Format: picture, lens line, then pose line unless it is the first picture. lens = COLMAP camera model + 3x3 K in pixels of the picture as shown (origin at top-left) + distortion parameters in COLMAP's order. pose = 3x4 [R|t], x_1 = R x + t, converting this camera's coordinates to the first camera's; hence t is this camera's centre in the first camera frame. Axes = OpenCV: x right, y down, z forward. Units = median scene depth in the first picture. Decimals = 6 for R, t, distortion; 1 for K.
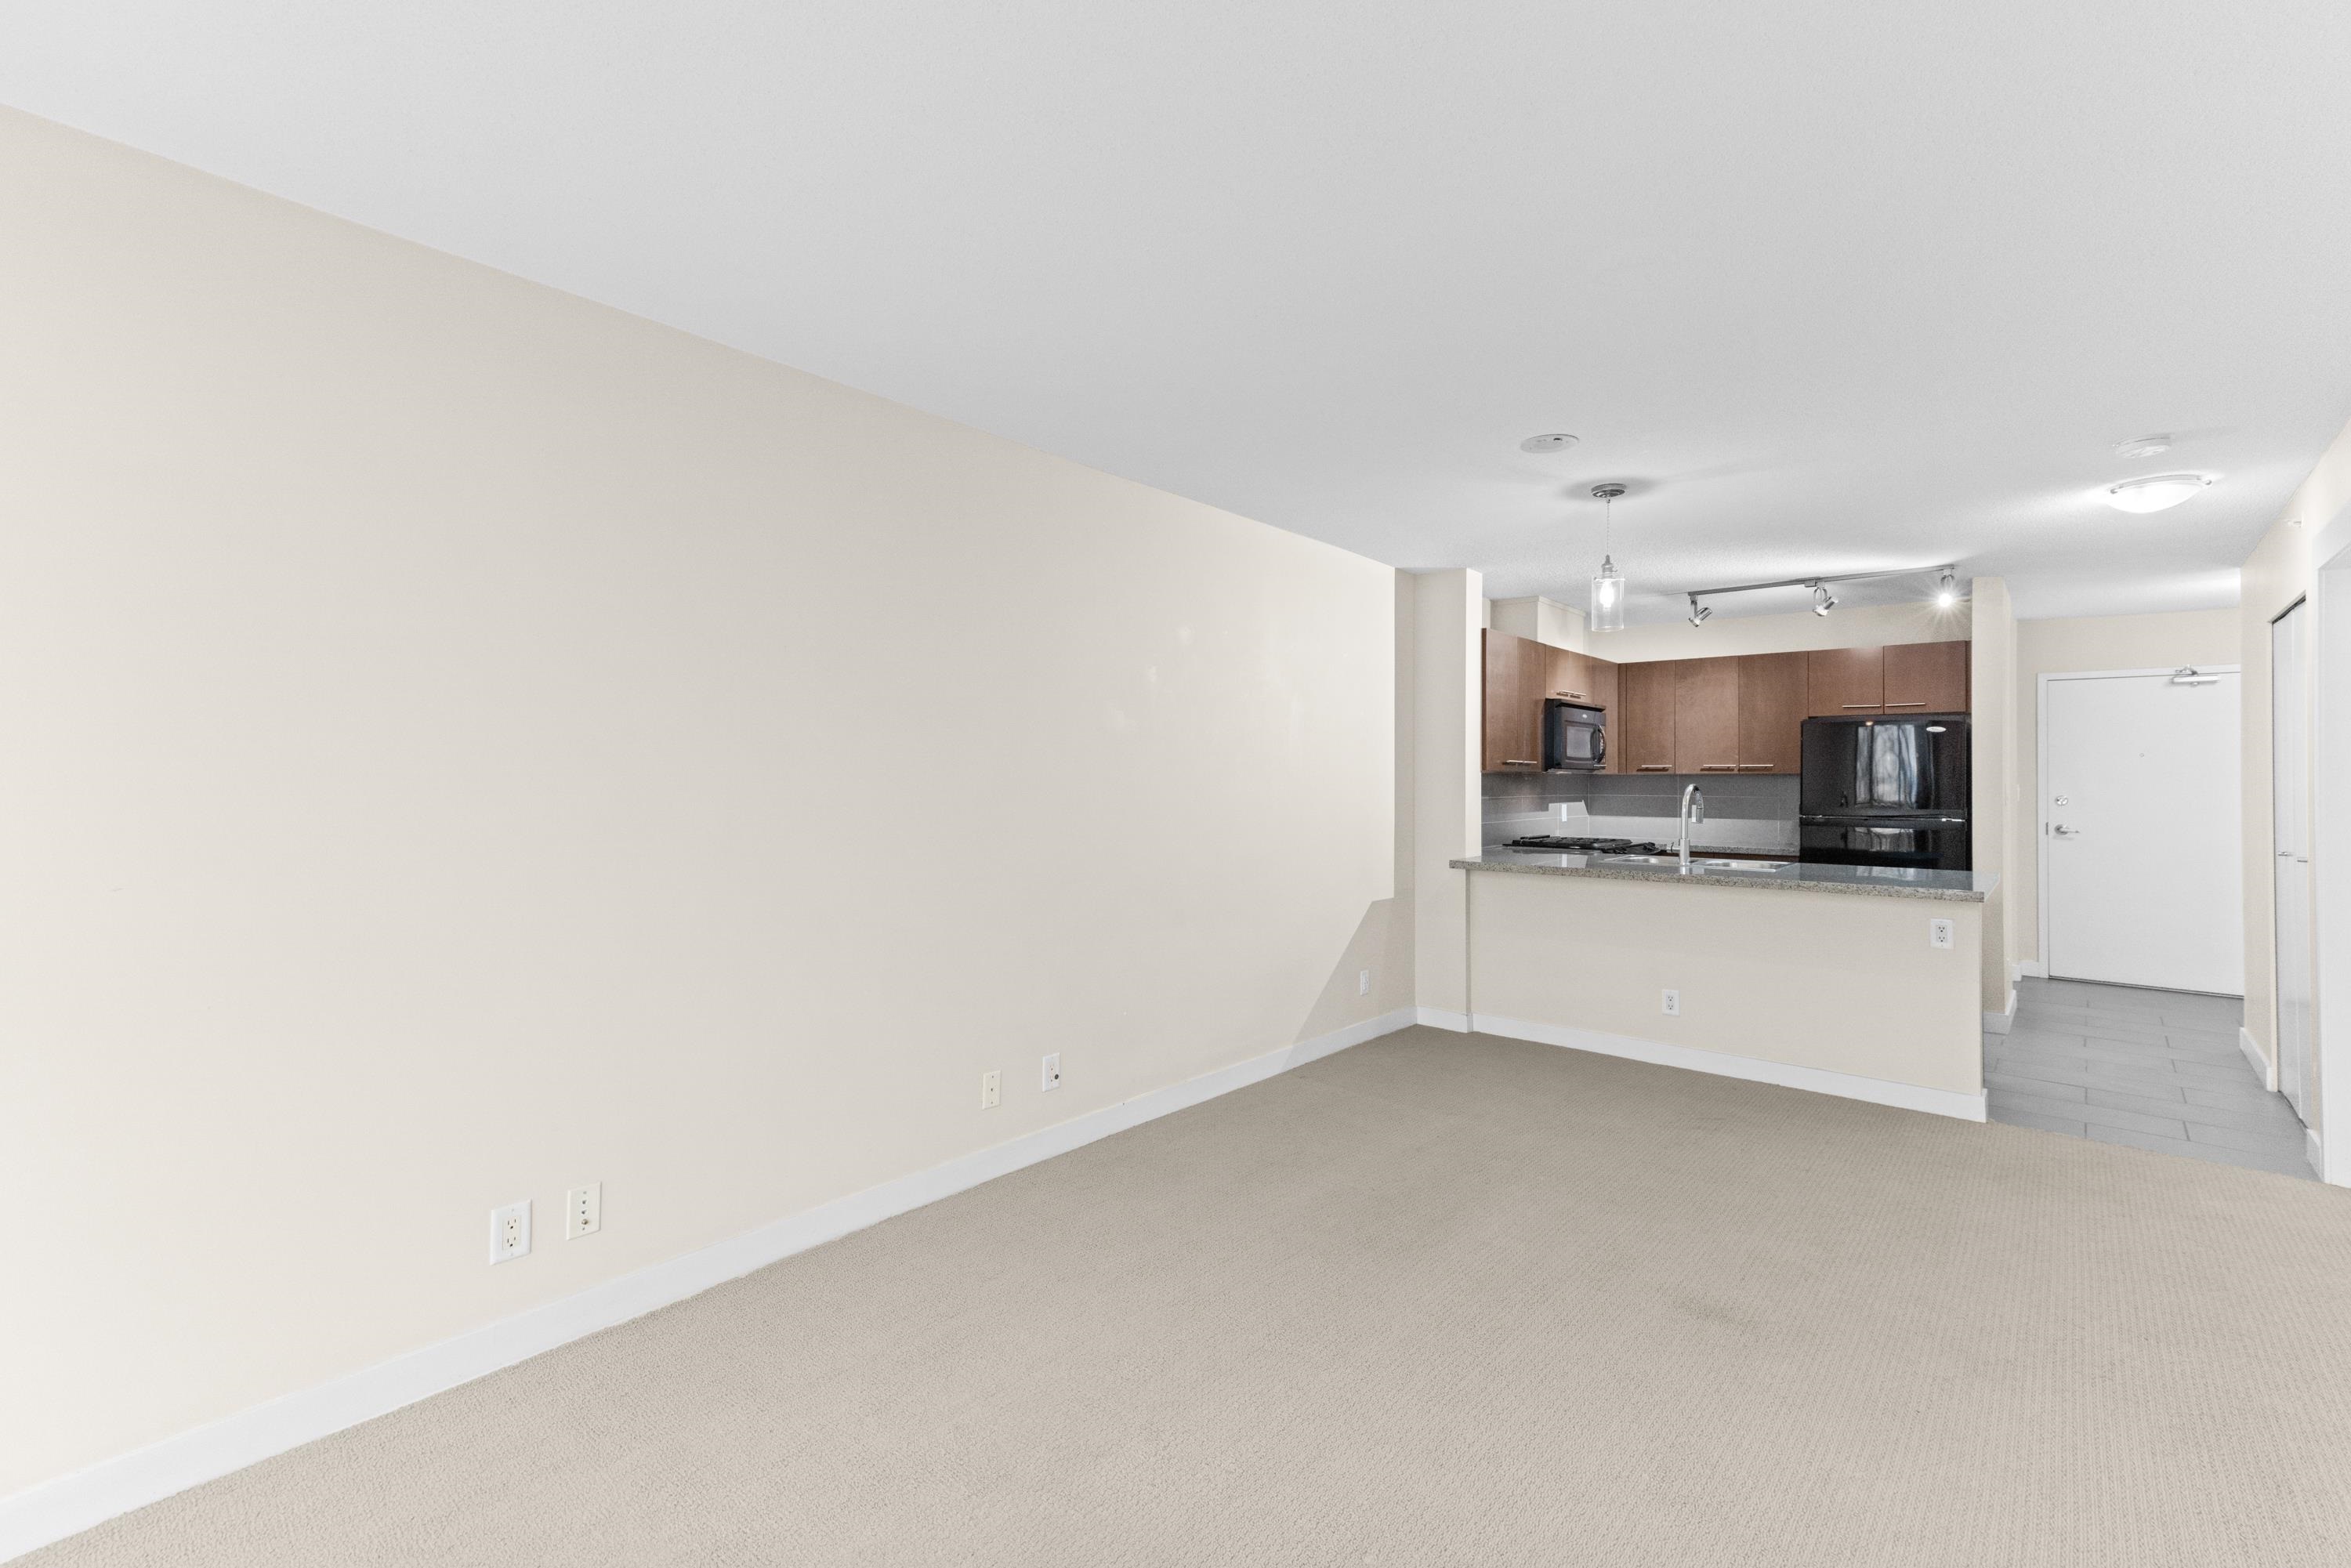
lens RADIAL K [[1062.7, 0, 1116.6], [0, 1062.7, 787.4], [0, 0, 1]] dist [-0.018025, 0.010018]
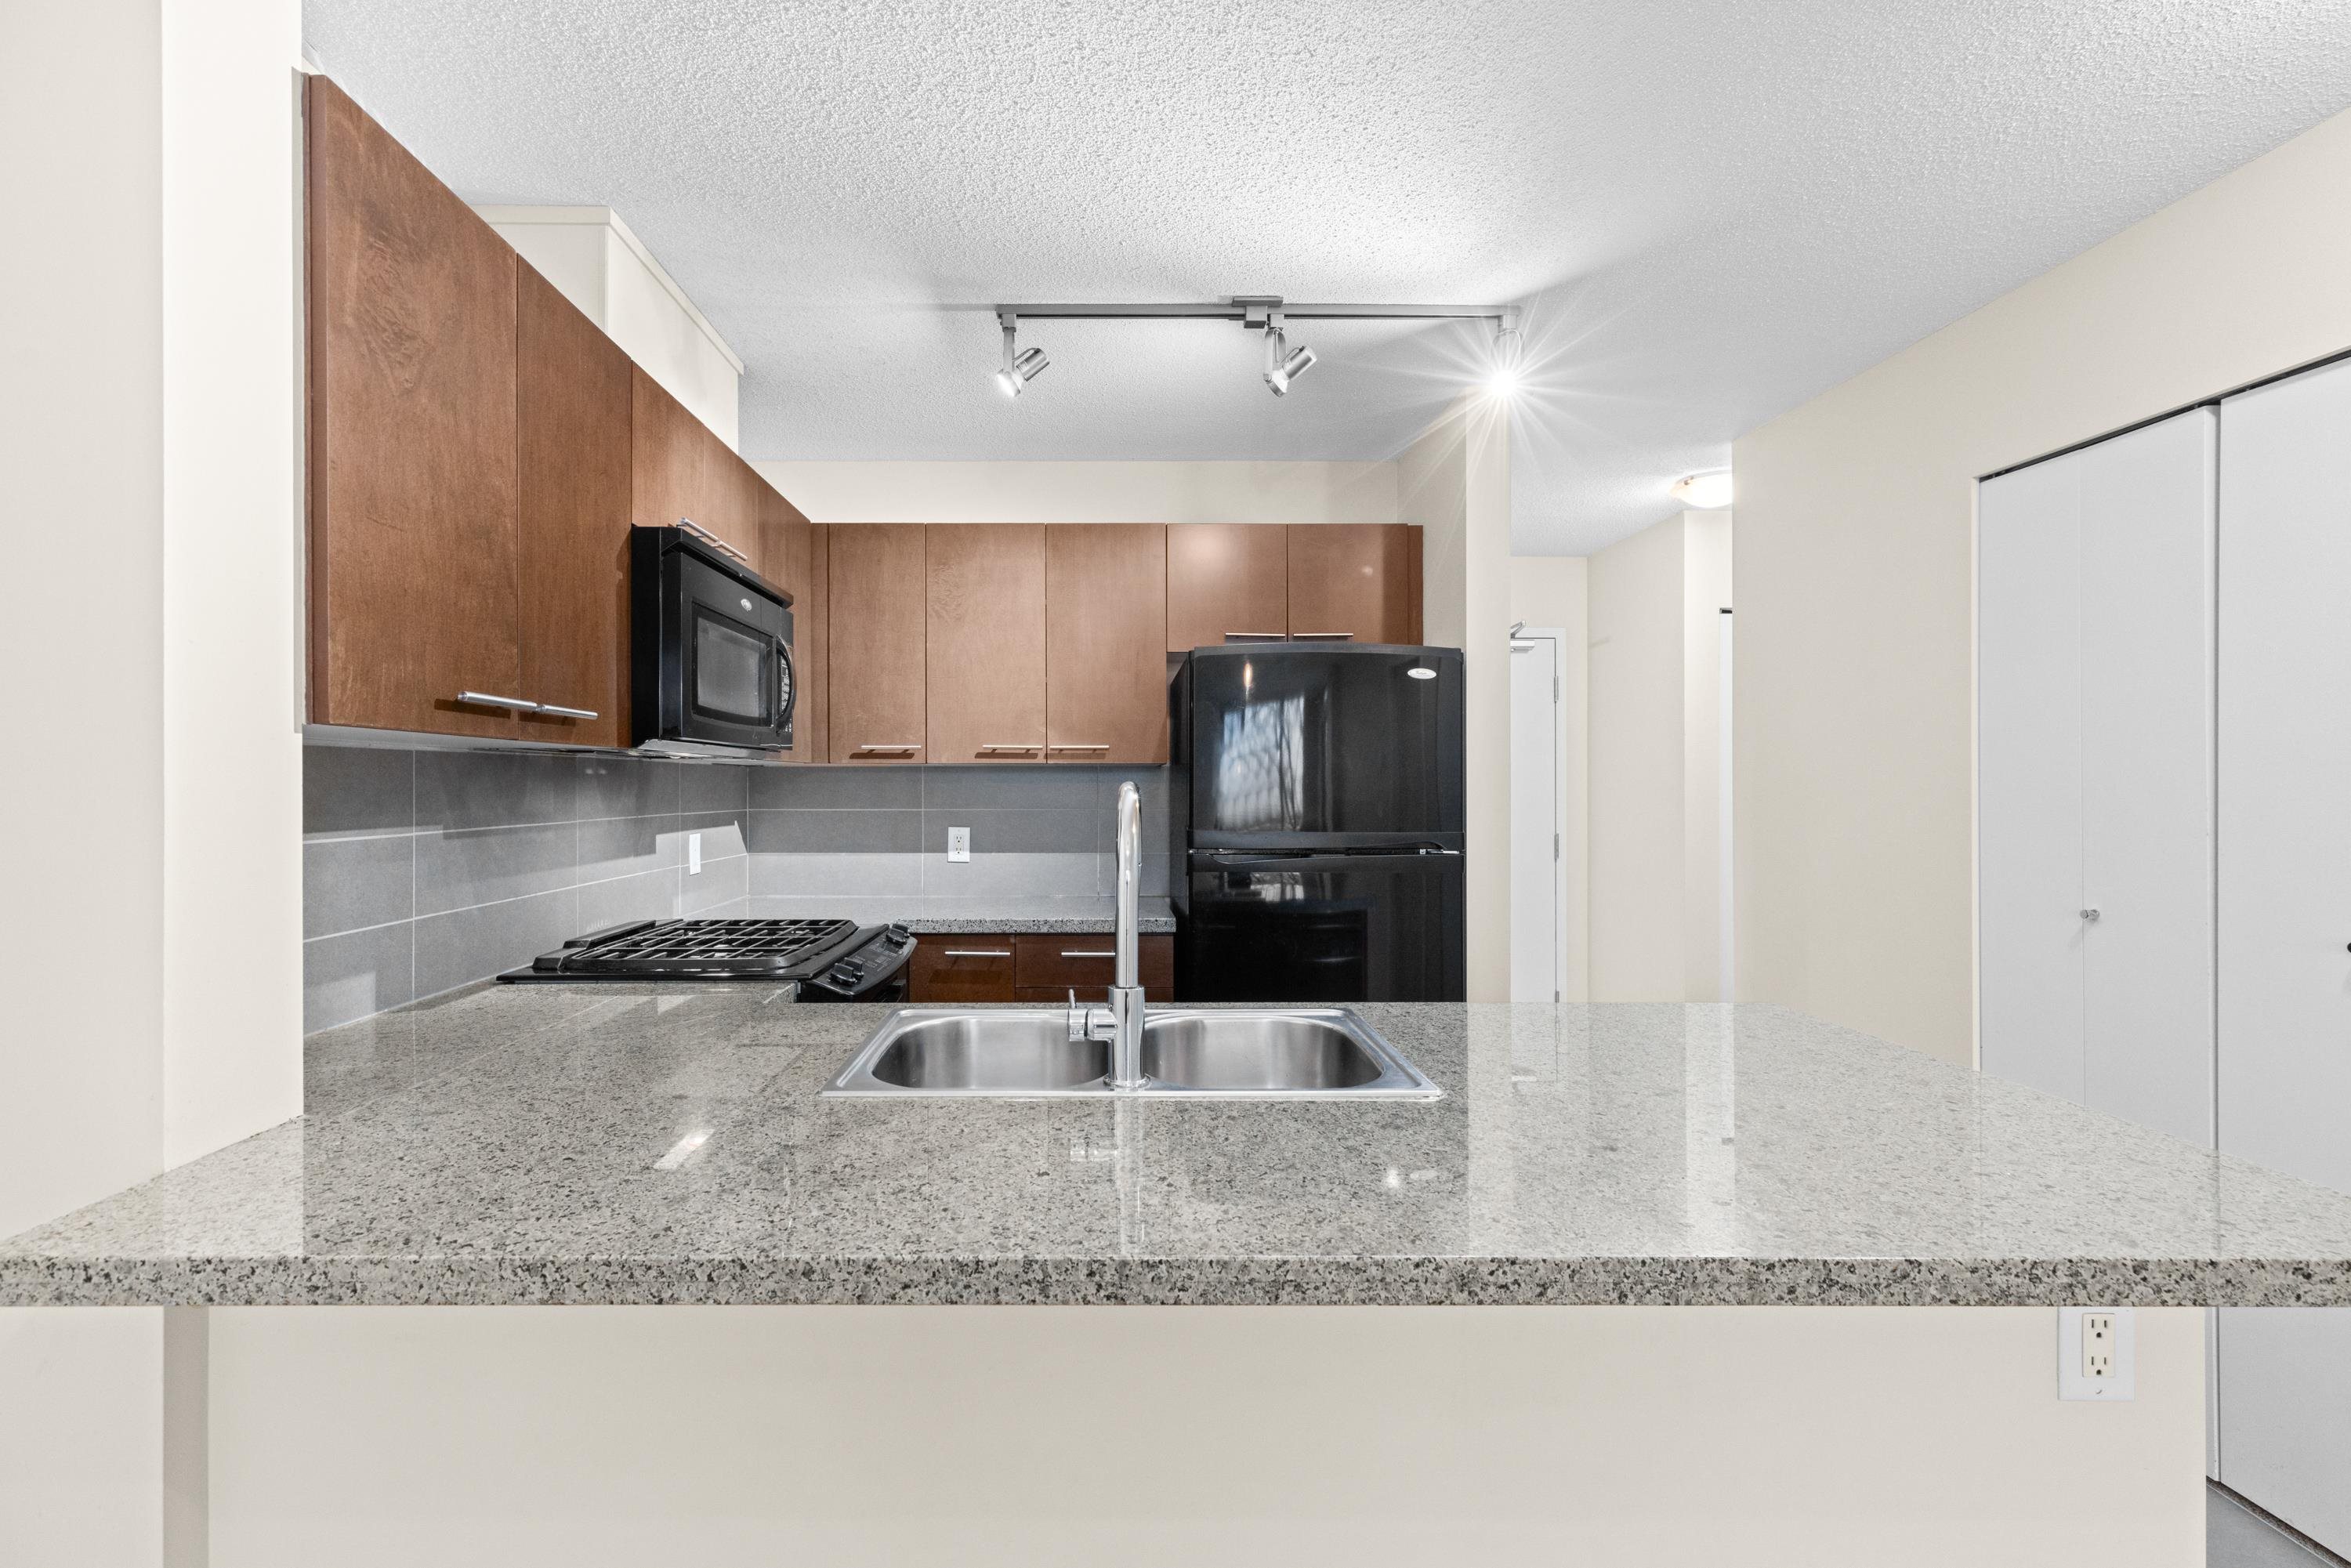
lens RADIAL K [[1062.7, 0, 1102.8], [0, 1062.7, 781.6], [0, 0, 1]] dist [-0.018025, 0.010018]
pose [[0.727872, -0.001070, 0.685712, 0.270625], [0.008294, 0.999939, -0.007243, -0.000931], [-0.685663, 0.010959, 0.727837, 0.626386]]
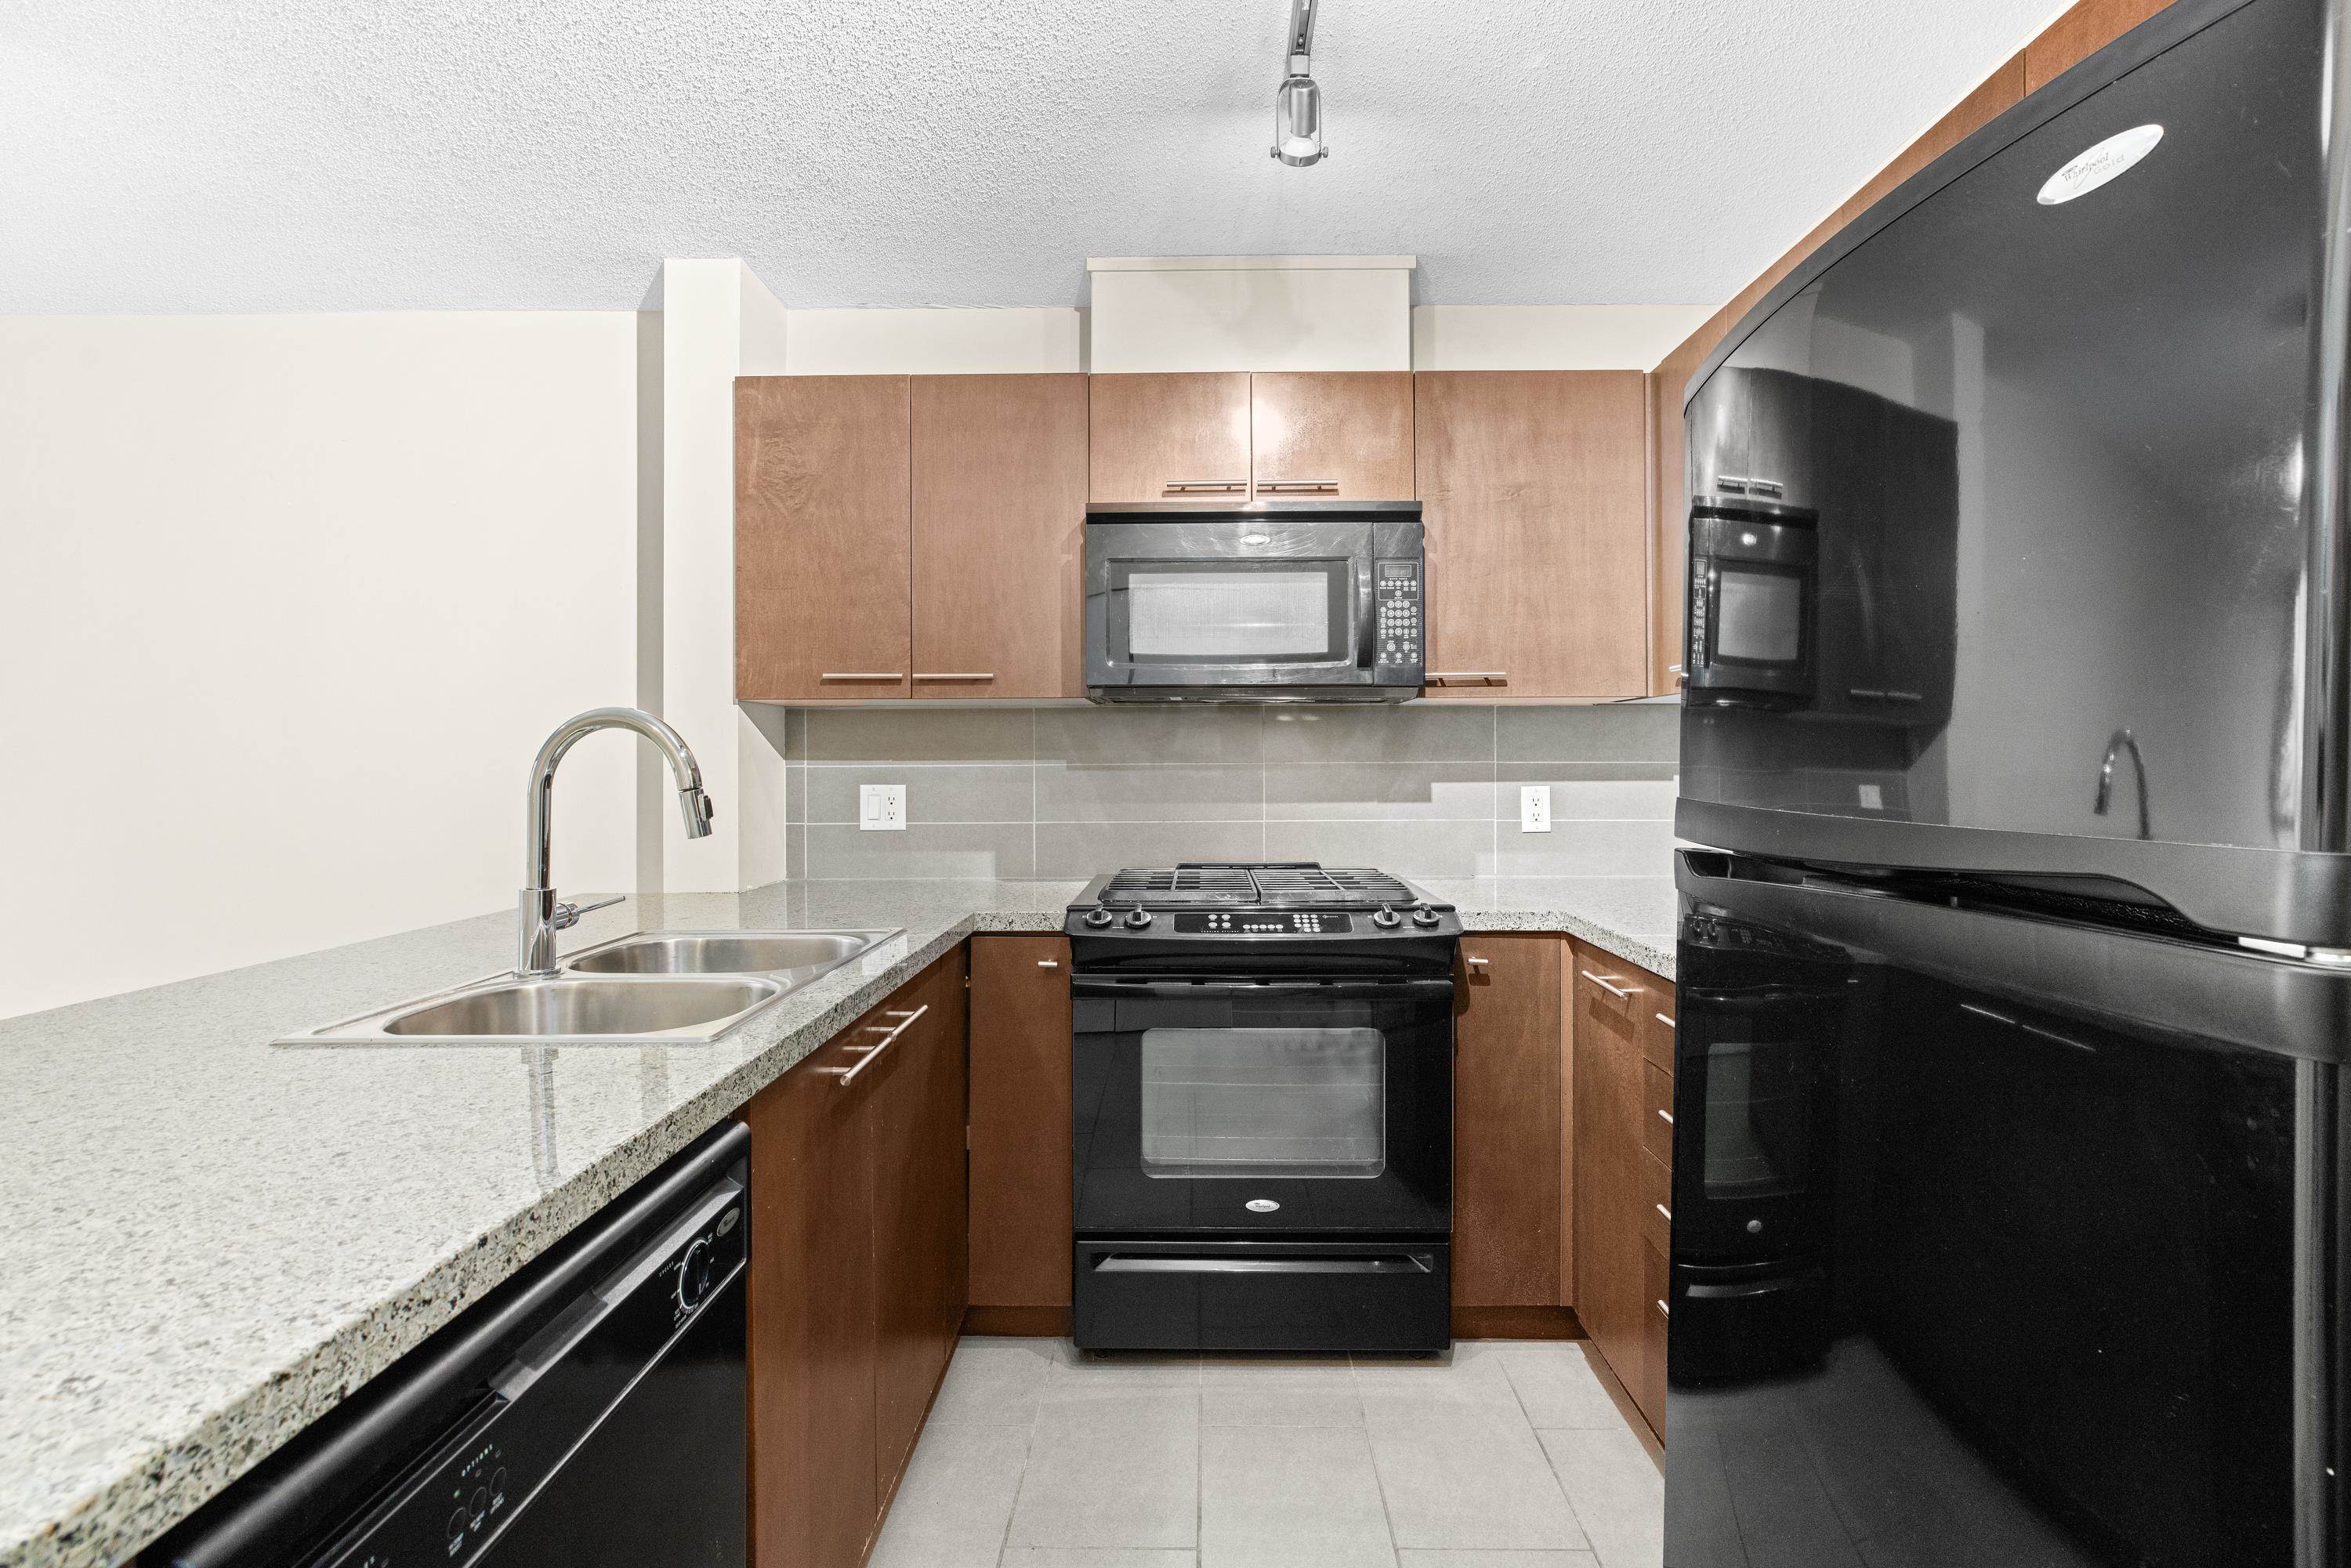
lens RADIAL K [[1062.7, 0, 1189.5], [0, 1062.7, 758.2], [0, 0, 1]] dist [-0.018025, 0.010018]
pose [[0.681710, -0.007414, -0.731585, 0.672494], [0.000828, 0.999956, -0.009362, 0.010561], [0.731622, 0.005776, 0.681686, 0.716016]]
